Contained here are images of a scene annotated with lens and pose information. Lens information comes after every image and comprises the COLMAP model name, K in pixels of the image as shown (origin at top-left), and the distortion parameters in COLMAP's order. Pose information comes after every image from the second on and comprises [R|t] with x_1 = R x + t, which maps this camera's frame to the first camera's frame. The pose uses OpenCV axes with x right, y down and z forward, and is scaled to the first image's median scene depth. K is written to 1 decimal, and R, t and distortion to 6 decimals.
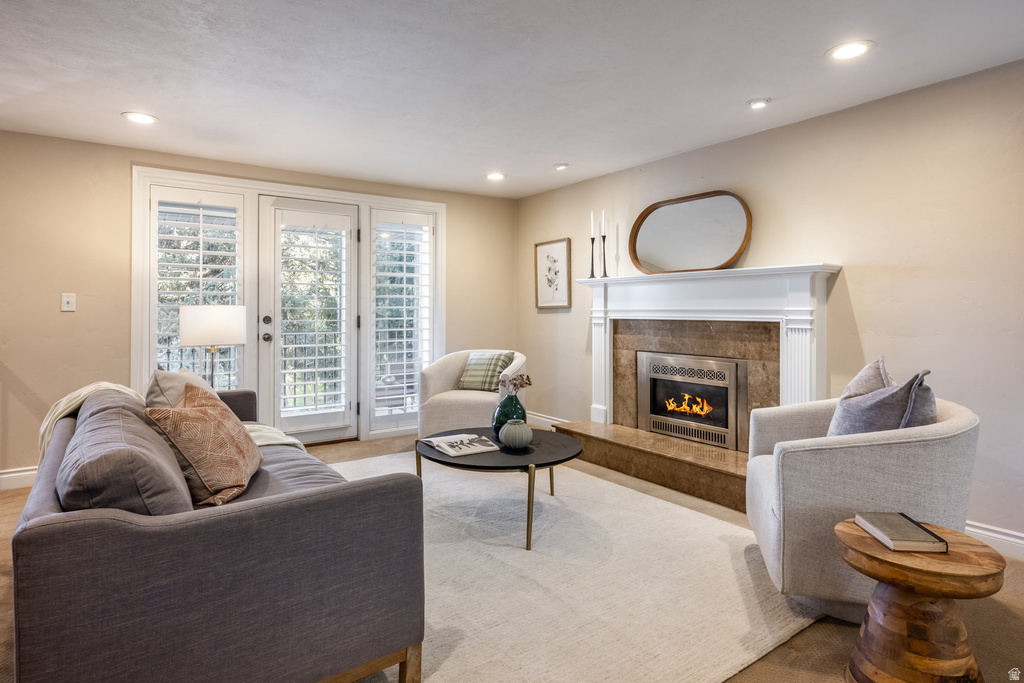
lens RADIAL K [[562.1, 0, 510.5], [0, 562.1, 296.2], [0, 0, 1]] dist [0.000082, -0.000115]
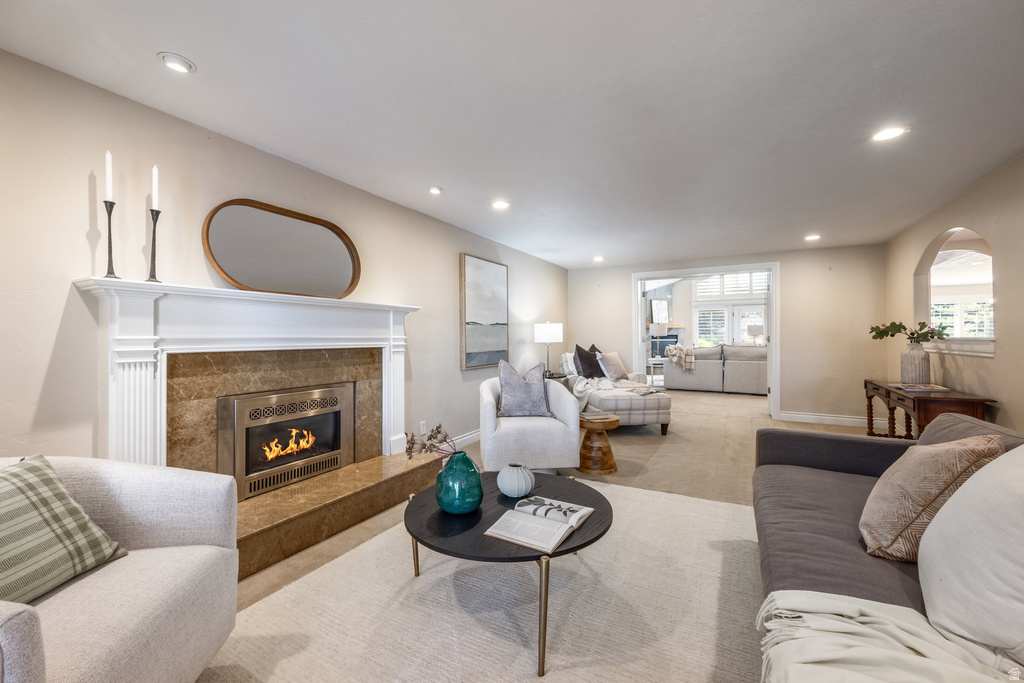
lens RADIAL K [[388.6, 0, 512.0], [0, 388.6, 341.5], [0, 0, 1]] dist [0.000271, 0.000119]
pose [[-0.418278, 0.003416, 0.908313, -0.396004], [-0.007633, 0.999944, -0.007275, 0.031114], [-0.908287, -0.009976, -0.418229, 0.939677]]
